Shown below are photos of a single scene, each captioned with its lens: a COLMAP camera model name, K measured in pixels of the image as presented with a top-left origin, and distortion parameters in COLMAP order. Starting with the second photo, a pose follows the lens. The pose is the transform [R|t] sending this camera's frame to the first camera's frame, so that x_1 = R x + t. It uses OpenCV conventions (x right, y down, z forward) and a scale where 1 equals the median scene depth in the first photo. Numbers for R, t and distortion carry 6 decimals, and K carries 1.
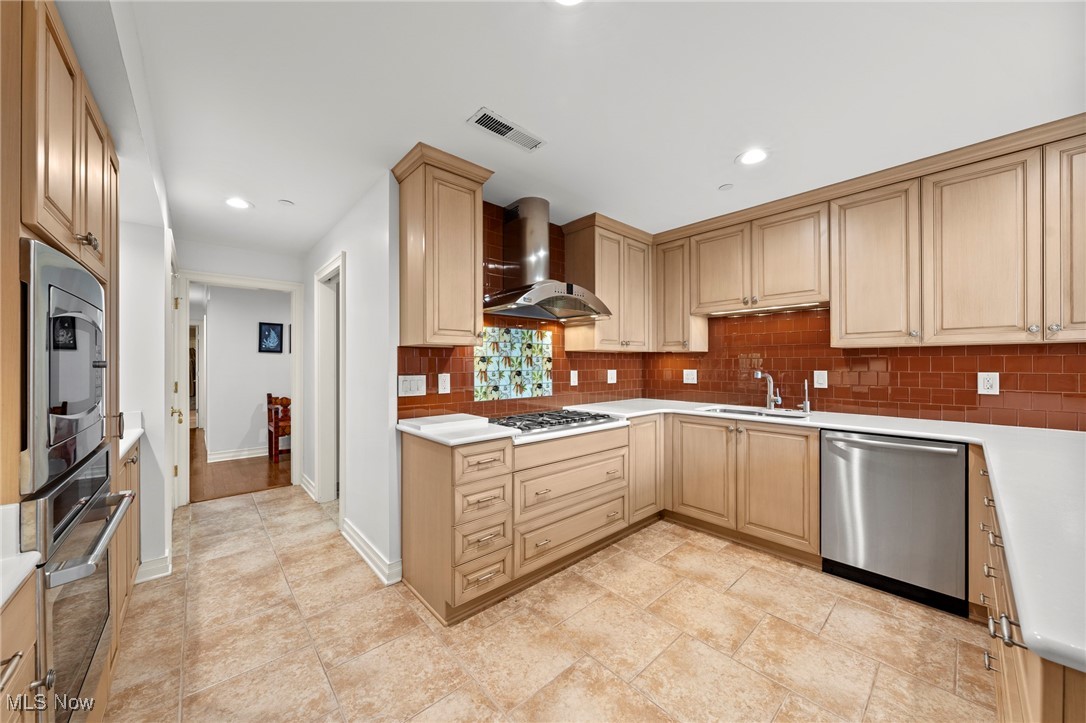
lens RADIAL K [[384.1, 0, 545.3], [0, 384.1, 362.8], [0, 0, 1]] dist [-0.003334, -0.000092]
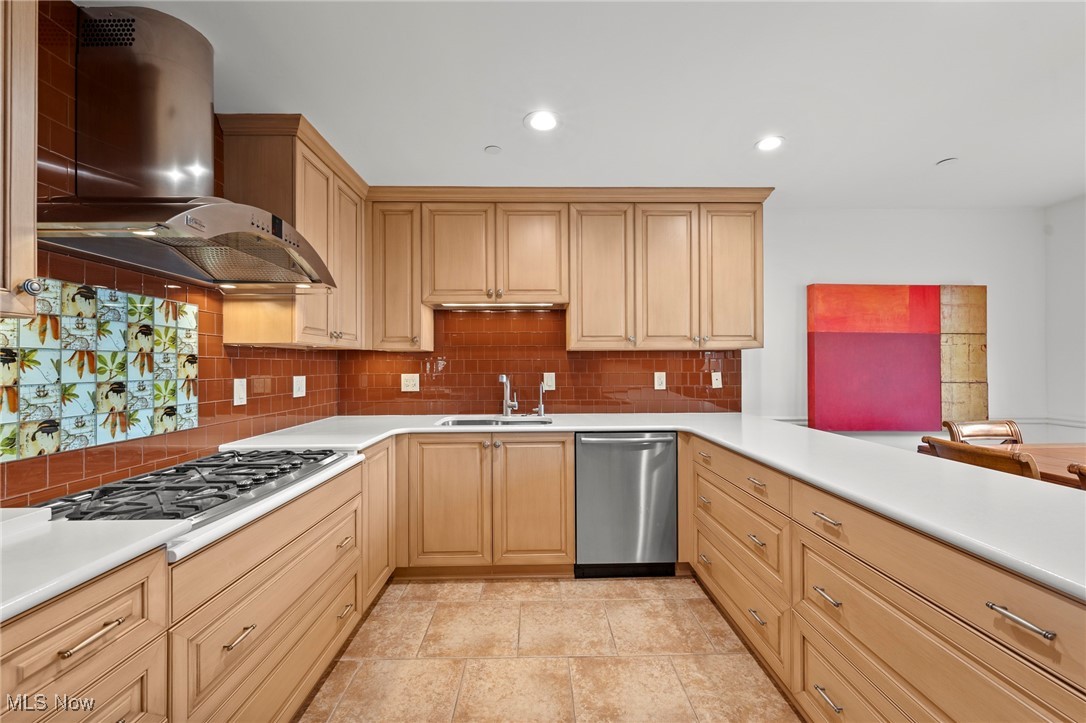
lens RADIAL K [[423.6, 0, 544.2], [0, 423.6, 362.1], [0, 0, 1]] dist [-0.002205, -0.000263]
pose [[0.656037, 0.005134, 0.754712, -0.120276], [0.001427, 0.999967, -0.008043, 0.001514], [-0.754728, 0.006354, 0.656007, 0.291136]]
